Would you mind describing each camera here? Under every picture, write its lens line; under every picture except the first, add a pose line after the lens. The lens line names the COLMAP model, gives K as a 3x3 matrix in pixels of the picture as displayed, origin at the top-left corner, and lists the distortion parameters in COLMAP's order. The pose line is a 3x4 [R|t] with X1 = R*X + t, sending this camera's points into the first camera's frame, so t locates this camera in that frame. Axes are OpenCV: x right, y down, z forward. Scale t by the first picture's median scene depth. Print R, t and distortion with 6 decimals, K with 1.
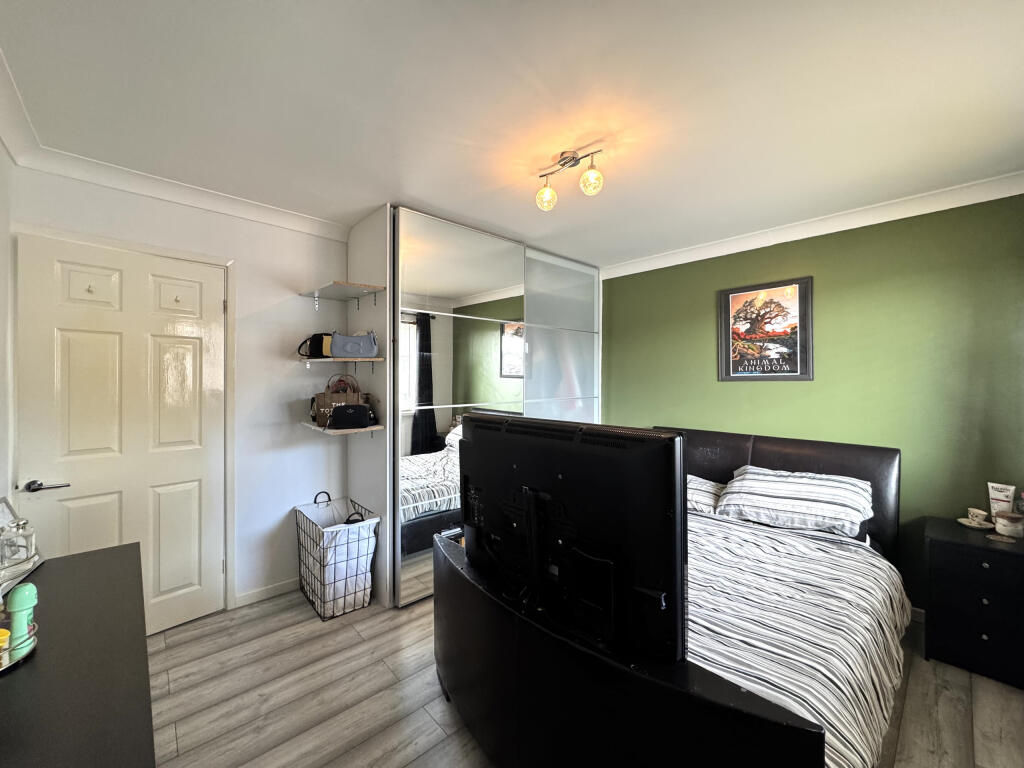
lens RADIAL K [[406.4, 0, 510.2], [0, 406.4, 379.4], [0, 0, 1]] dist [-0.005741, 0.000561]
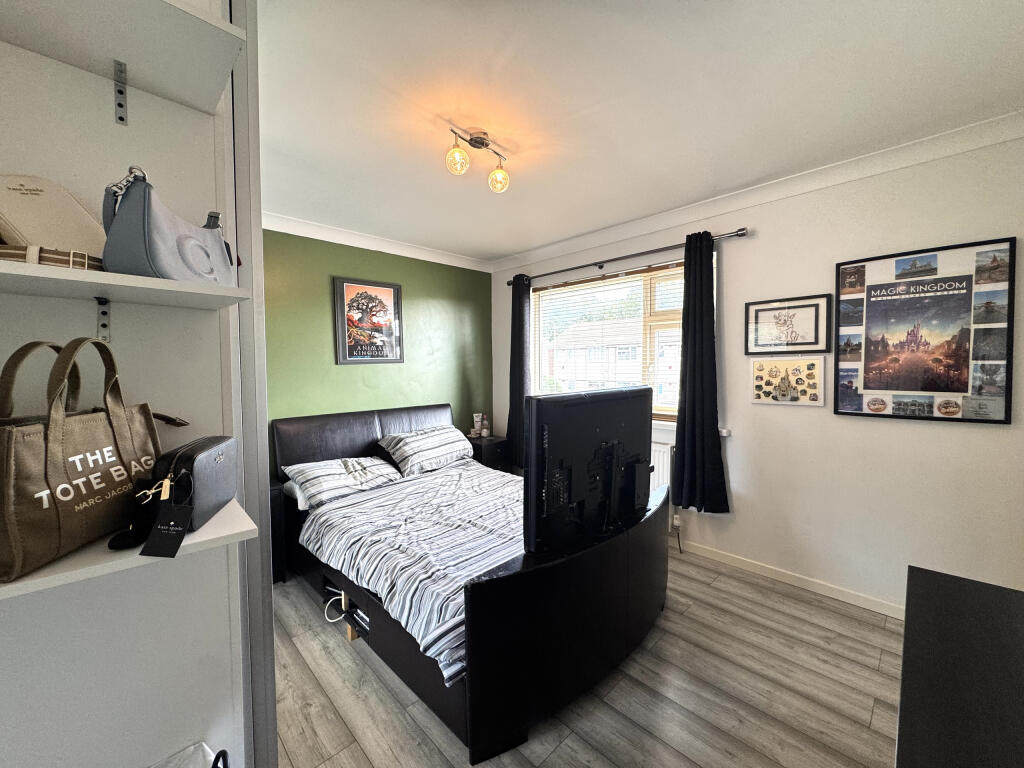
lens RADIAL K [[406.4, 0, 510.3], [0, 406.4, 381.3], [0, 0, 1]] dist [-0.005741, 0.000561]
pose [[-0.027809, -0.048908, 0.998416, -0.579142], [0.005613, 0.998779, 0.049082, -0.001149], [-0.999597, 0.006969, -0.027501, 0.631171]]
